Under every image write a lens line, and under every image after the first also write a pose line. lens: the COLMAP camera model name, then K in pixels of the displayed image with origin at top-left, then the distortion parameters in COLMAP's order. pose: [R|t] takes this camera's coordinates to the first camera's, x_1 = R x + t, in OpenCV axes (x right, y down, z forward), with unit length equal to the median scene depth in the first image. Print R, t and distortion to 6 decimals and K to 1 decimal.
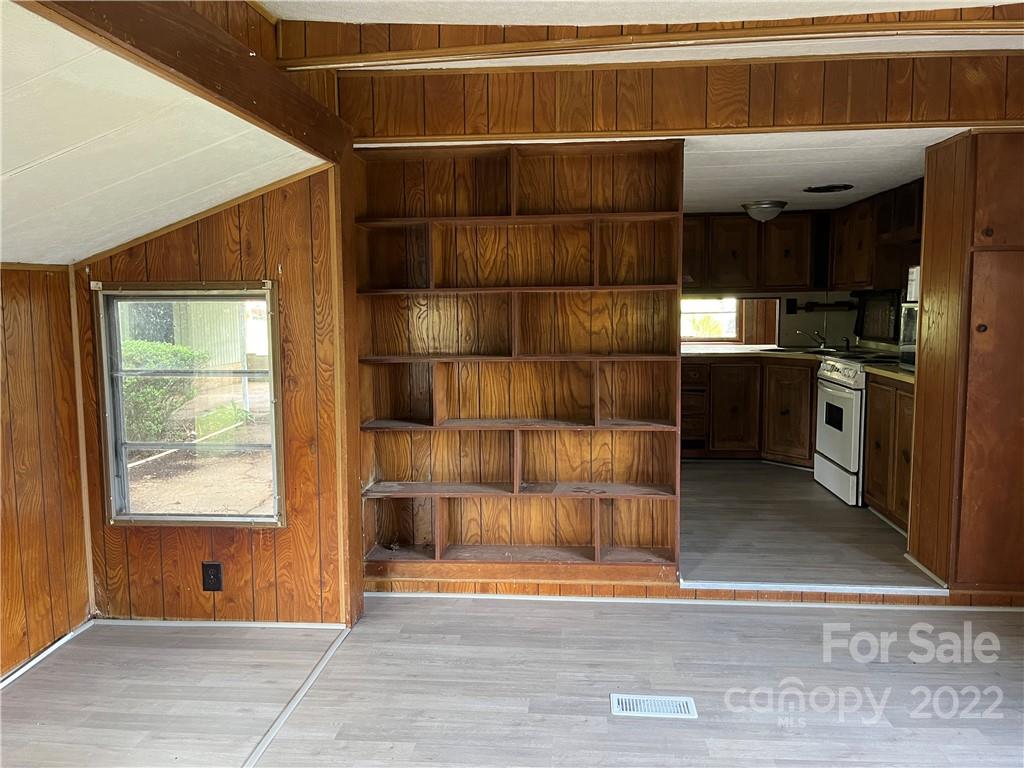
lens RADIAL K [[779.3, 0, 516.3], [0, 779.3, 382.0], [0, 0, 1]] dist [0.046002, -0.020385]
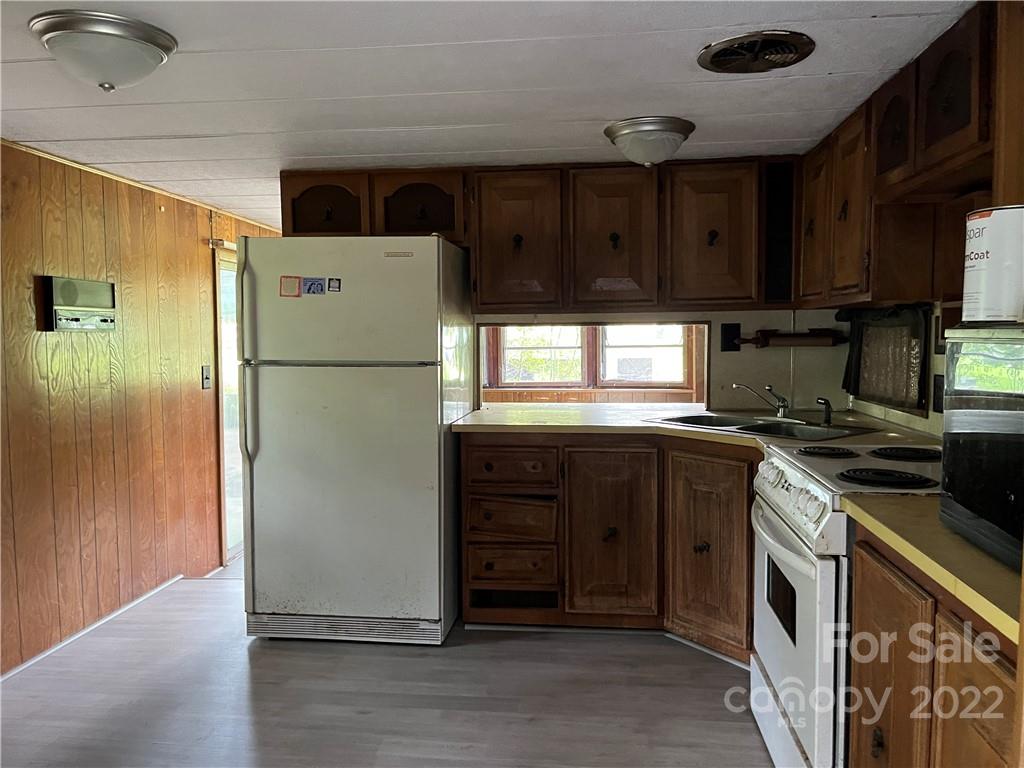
lens RADIAL K [[779.3, 0, 515.0], [0, 779.3, 383.7], [0, 0, 1]] dist [0.046002, -0.020385]
pose [[0.999712, 0.003371, -0.023772, 0.227936], [-0.004213, 0.999363, -0.035446, -0.046633], [0.023637, 0.035536, 0.999089, 0.478065]]
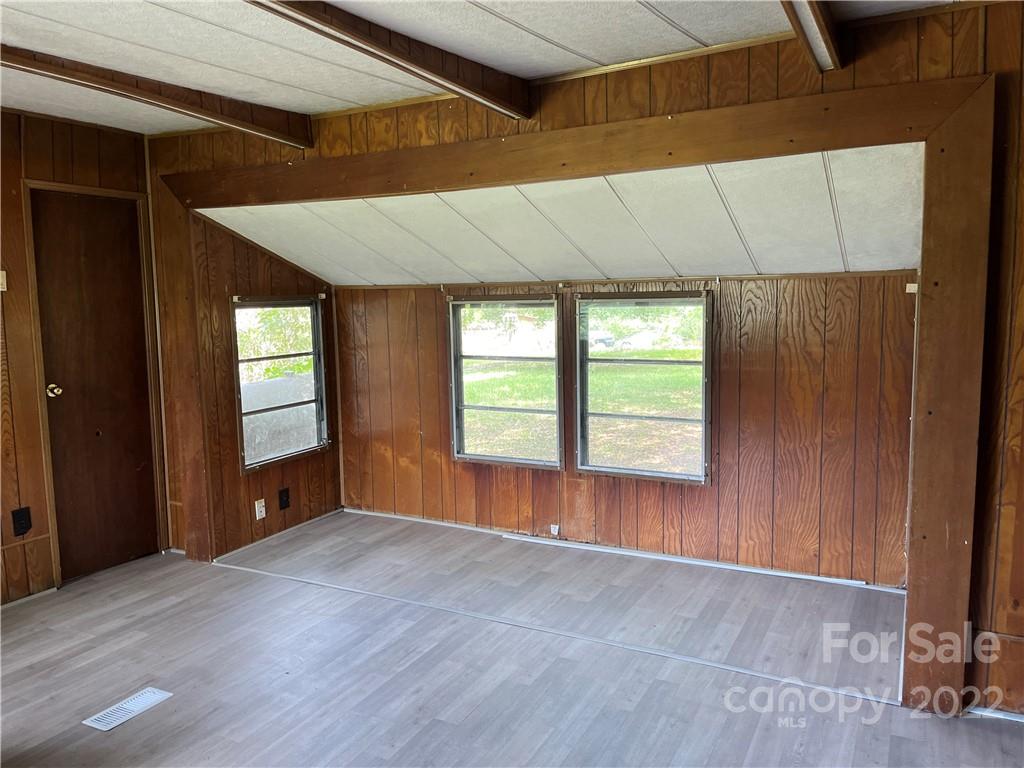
lens RADIAL K [[779.3, 0, 518.3], [0, 779.3, 382.6], [0, 0, 1]] dist [0.046002, -0.020385]
pose [[-0.379145, 0.104168, -0.919455, 0.793071], [-0.083365, 0.985757, 0.146056, -0.123429], [0.921574, 0.132027, -0.365061, 1.064502]]
